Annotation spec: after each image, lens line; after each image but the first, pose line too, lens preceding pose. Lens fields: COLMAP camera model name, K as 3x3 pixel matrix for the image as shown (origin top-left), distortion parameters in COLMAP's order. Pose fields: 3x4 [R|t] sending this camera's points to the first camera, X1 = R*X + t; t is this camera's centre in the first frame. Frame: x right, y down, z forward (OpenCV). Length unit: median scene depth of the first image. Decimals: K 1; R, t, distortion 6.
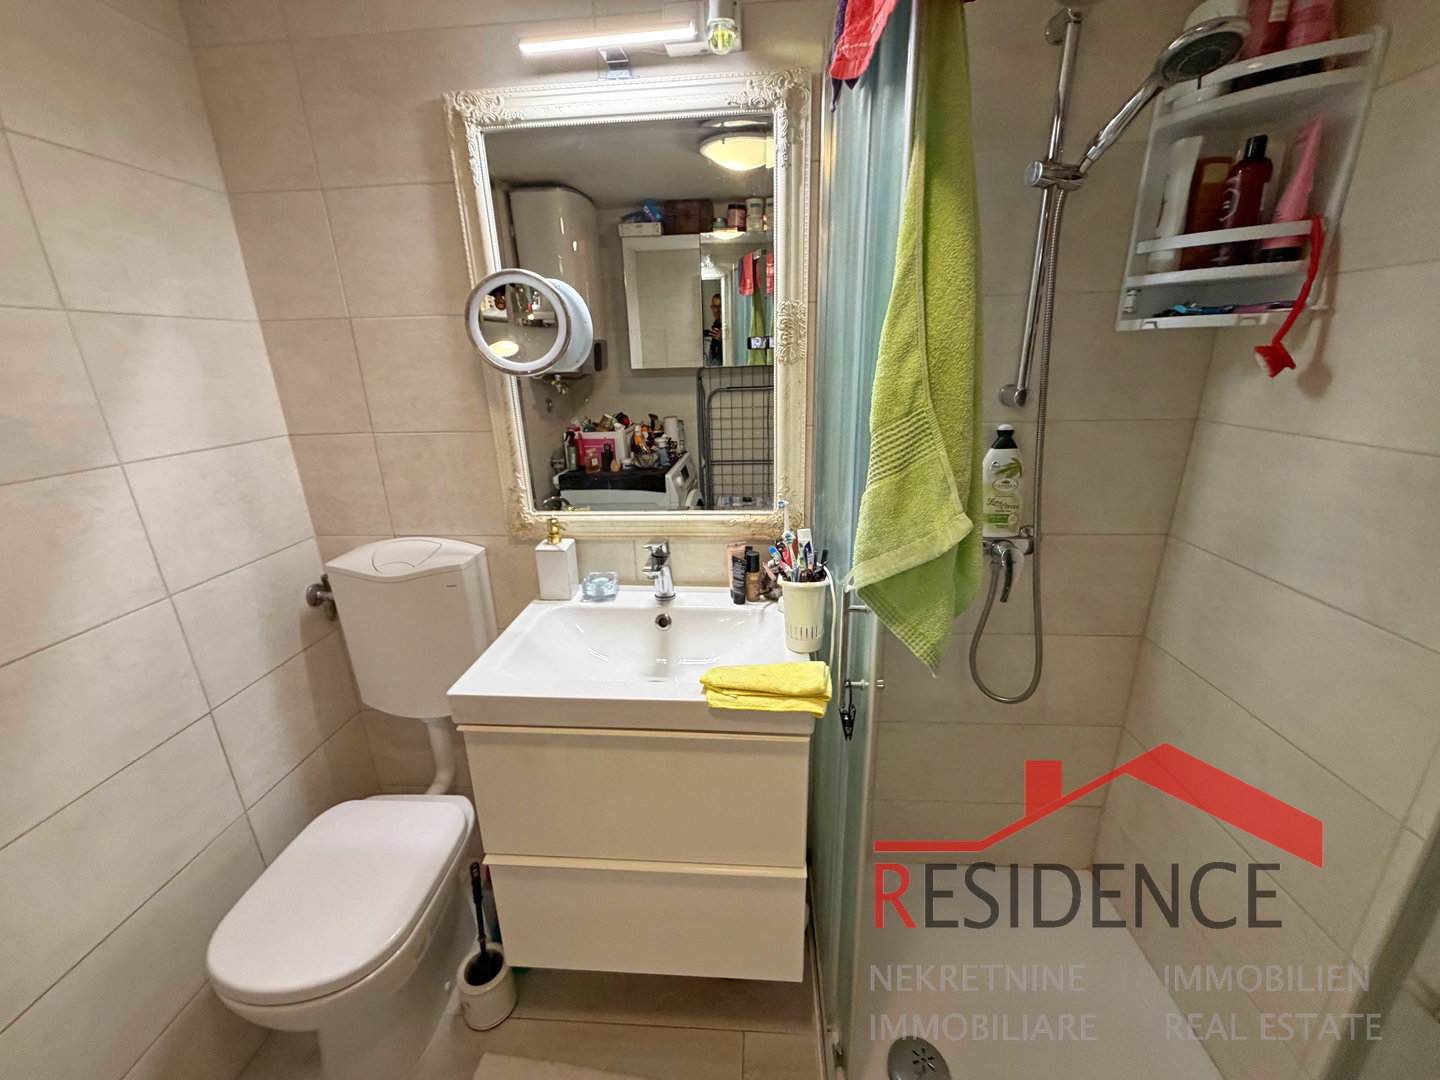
lens RADIAL K [[572.2, 0, 713.8], [0, 572.2, 537.0], [0, 0, 1]] dist [0.001458, -0.000871]
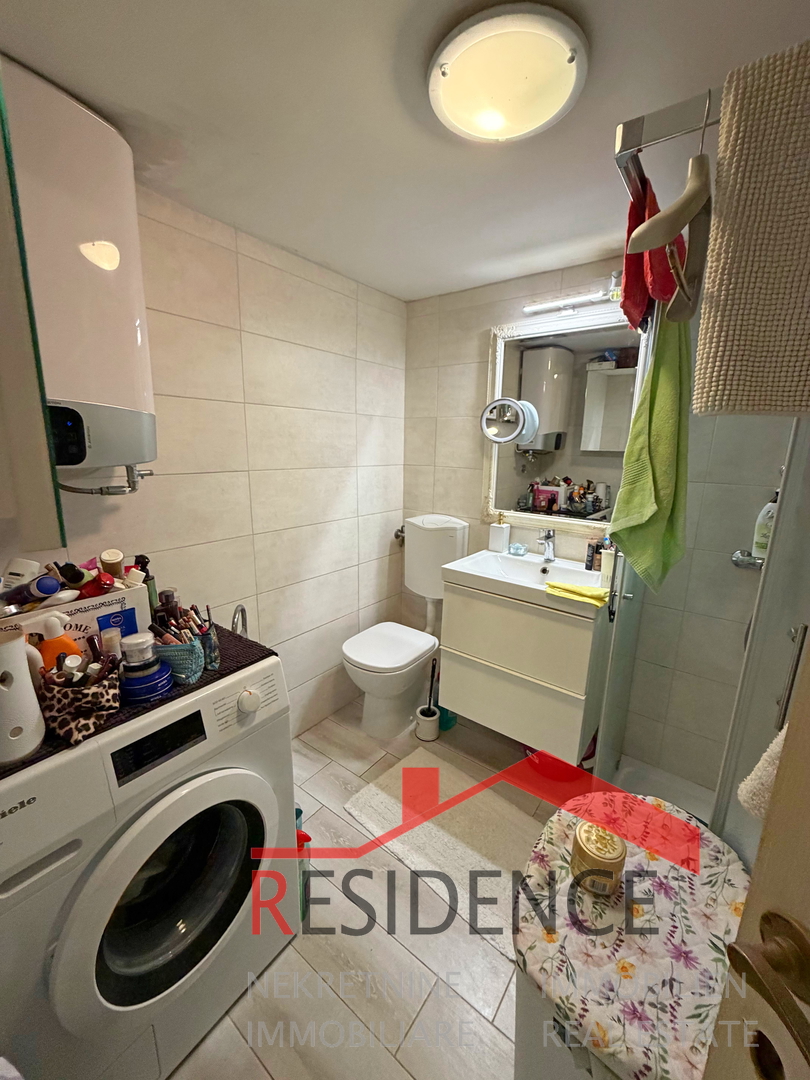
lens RADIAL K [[429.1, 0, 407.7], [0, 429.1, 536.8], [0, 0, 1]] dist [0.001458, -0.000871]
pose [[0.836958, 0.160675, -0.523149, 0.257985], [-0.209312, 0.977232, -0.034729, 0.176782], [0.505658, 0.138568, 0.851533, -0.476985]]
